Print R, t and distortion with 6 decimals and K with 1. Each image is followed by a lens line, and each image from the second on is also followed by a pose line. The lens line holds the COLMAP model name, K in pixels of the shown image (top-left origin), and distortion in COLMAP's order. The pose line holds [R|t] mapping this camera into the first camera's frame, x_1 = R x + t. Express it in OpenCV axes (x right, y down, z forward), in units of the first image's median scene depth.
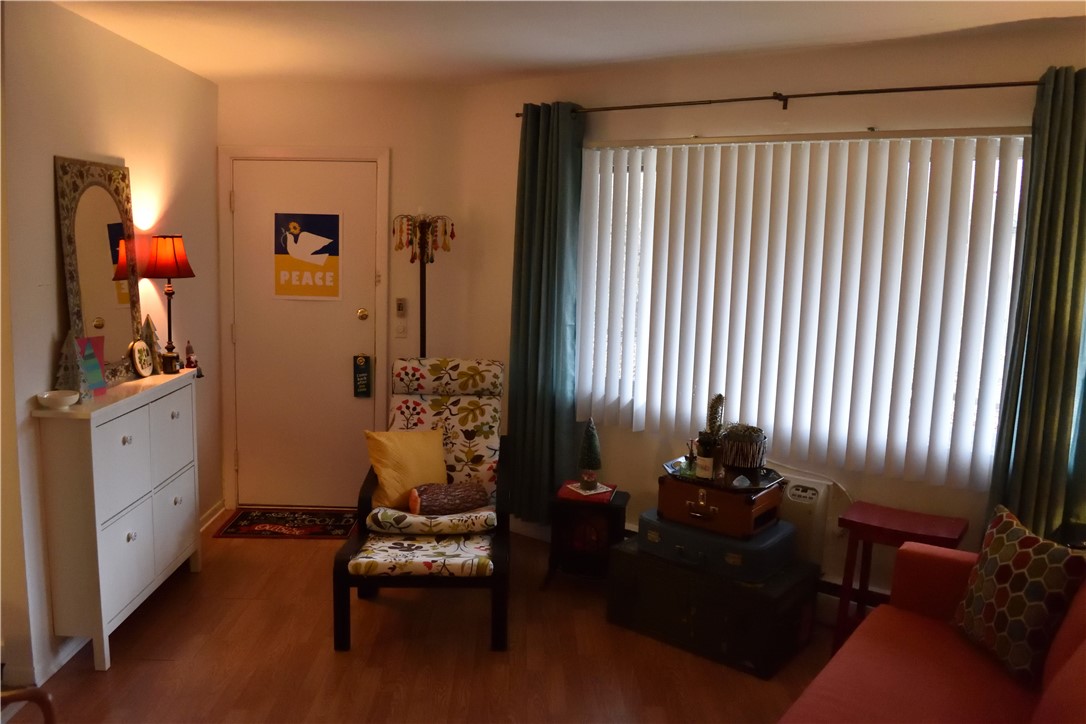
lens RADIAL K [[871.1, 0, 543.0], [0, 871.1, 362.0], [0, 0, 1]] dist [0.000730, 0.004574]
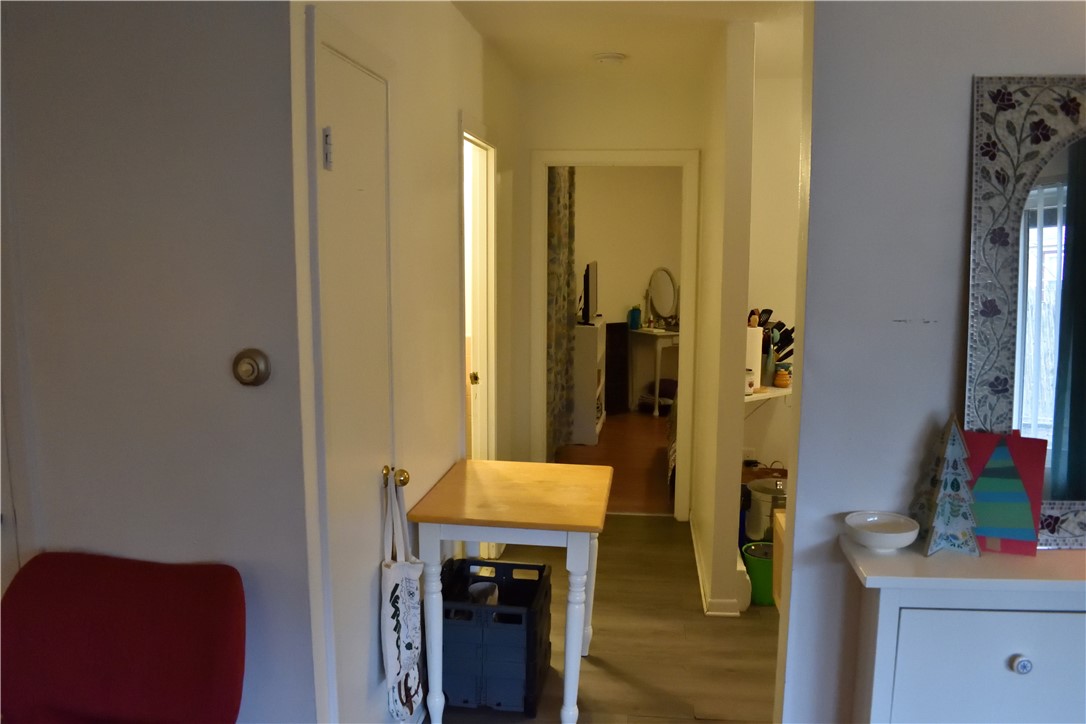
lens RADIAL K [[844.4, 0, 543.0], [0, 844.4, 362.0], [0, 0, 1]] dist [-0.091528, 0.004328]
pose [[-0.165104, 0.103592, -0.980821, -0.014655], [-0.139667, 0.981991, 0.127226, -0.051141], [0.976337, 0.157994, -0.147662, 0.452083]]
